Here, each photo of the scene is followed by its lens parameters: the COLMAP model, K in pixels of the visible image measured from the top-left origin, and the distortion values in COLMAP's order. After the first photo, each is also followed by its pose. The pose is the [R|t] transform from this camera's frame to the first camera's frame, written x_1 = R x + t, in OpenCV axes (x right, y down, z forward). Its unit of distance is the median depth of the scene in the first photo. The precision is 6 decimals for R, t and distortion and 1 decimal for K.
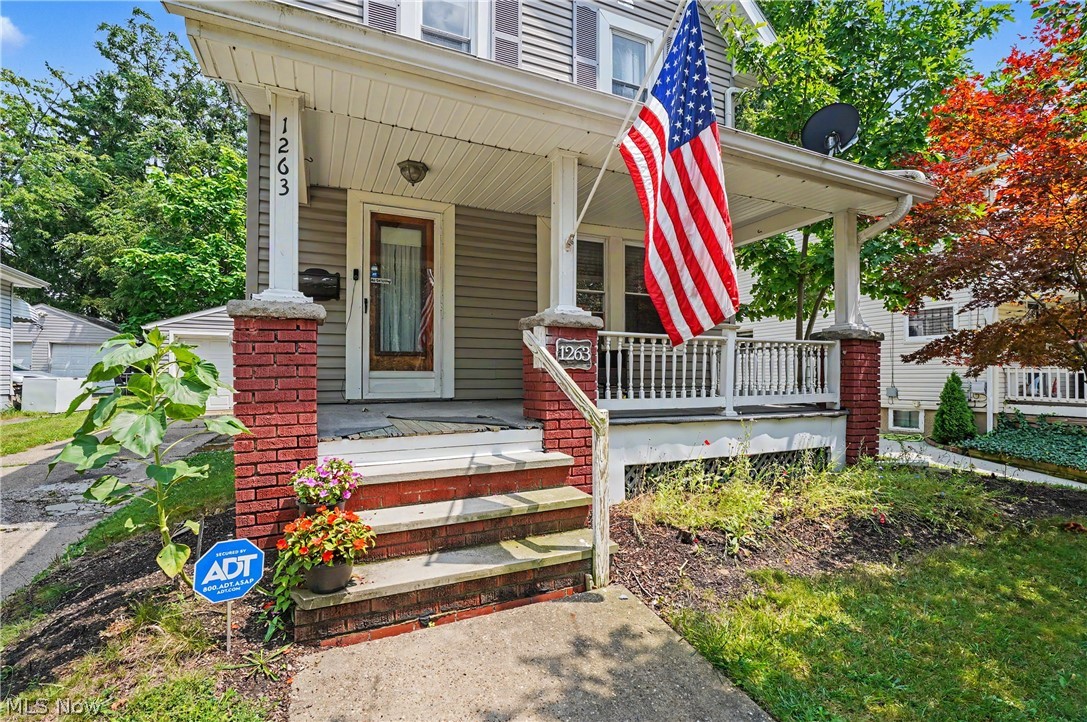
lens RADIAL K [[496.7, 0, 543.6], [0, 496.7, 362.2], [0, 0, 1]] dist [-0.008369, 0.002817]
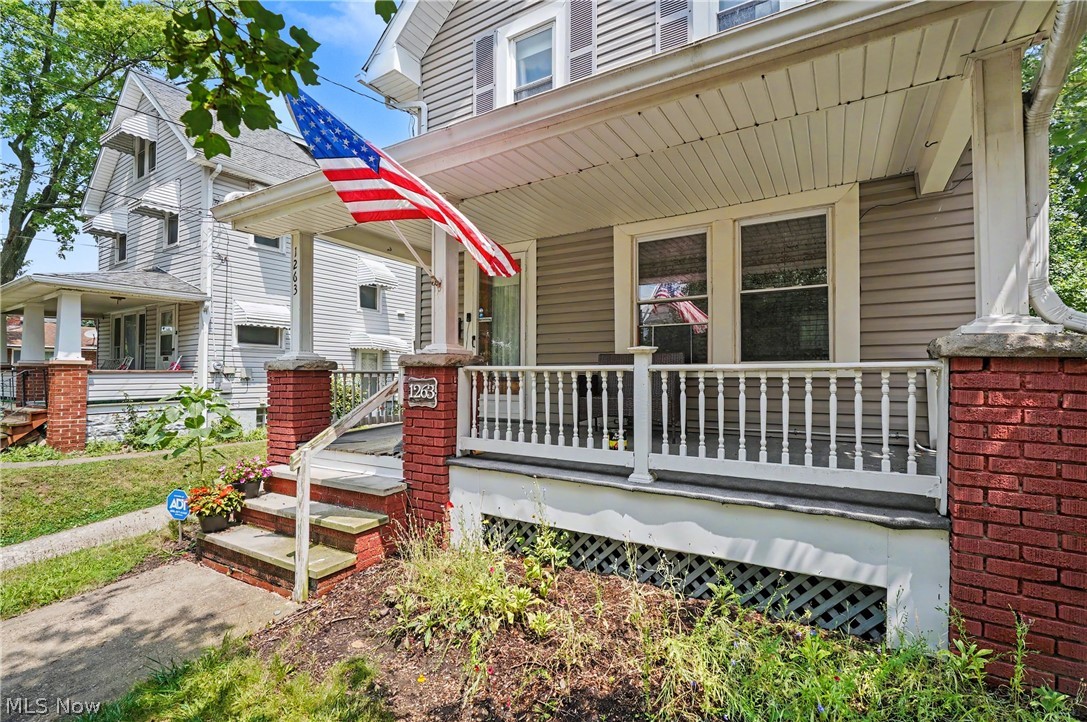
lens RADIAL K [[496.7, 0, 534.4], [0, 496.7, 356.4], [0, 0, 1]] dist [-0.008369, 0.002817]
pose [[0.554635, -0.030513, -0.831534, 0.716510], [0.018400, 0.999533, -0.024405, -0.041385], [0.831891, -0.001764, 0.554937, 0.415441]]
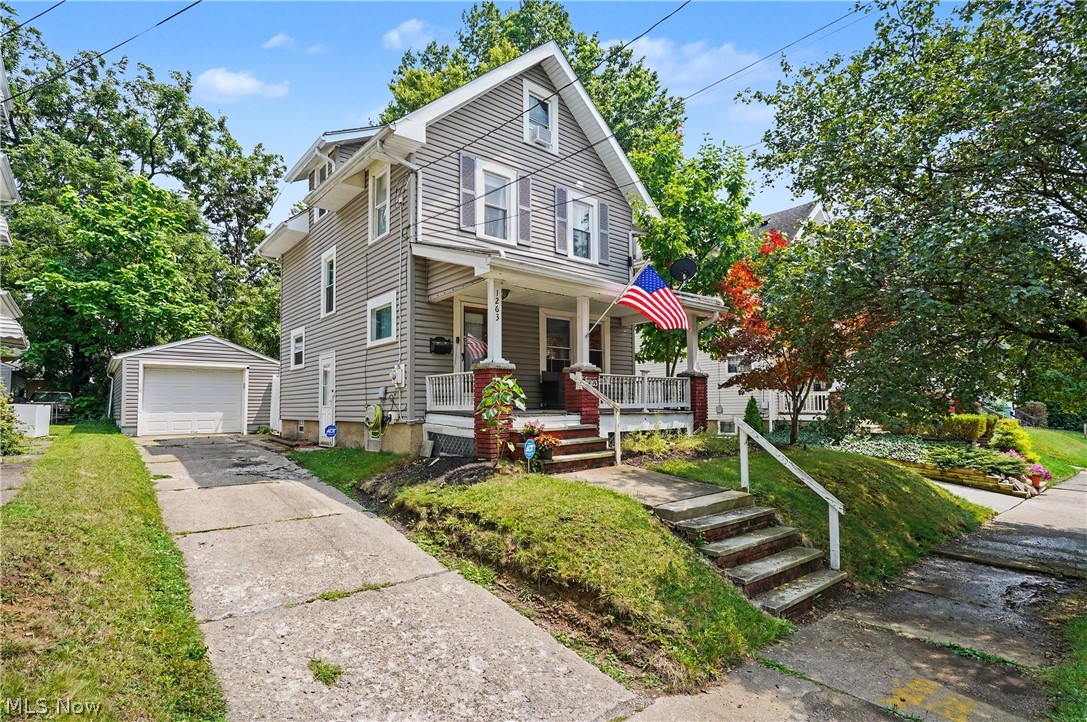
lens RADIAL K [[528.7, 0, 547.8], [0, 528.7, 365.2], [0, 0, 1]] dist [-0.002289, 0.002196]
pose [[0.959814, 0.012690, 0.280351, -0.567851], [0.001769, 0.998684, -0.051262, 0.017150], [-0.280632, 0.049698, 0.958528, -0.912977]]
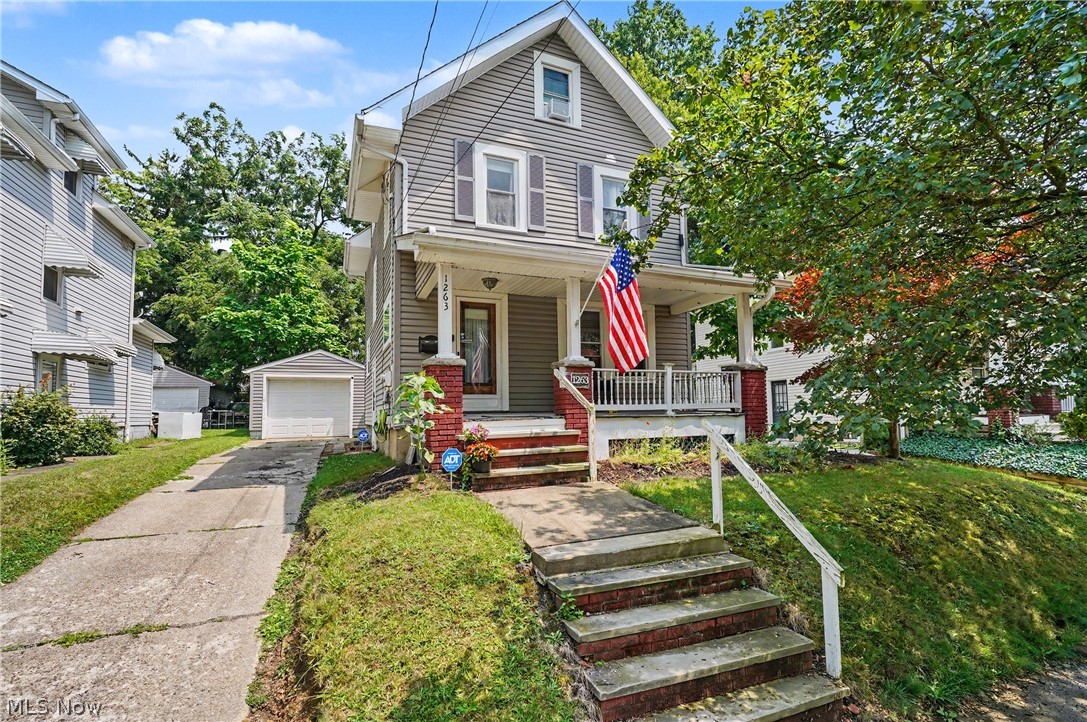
lens RADIAL K [[496.7, 0, 547.9], [0, 496.7, 368.1], [0, 0, 1]] dist [-0.008369, 0.002817]
pose [[0.999599, -0.019793, -0.020251, -0.016775], [0.018464, 0.997791, -0.063810, 0.038772], [0.021470, 0.063410, 0.997757, -0.648091]]
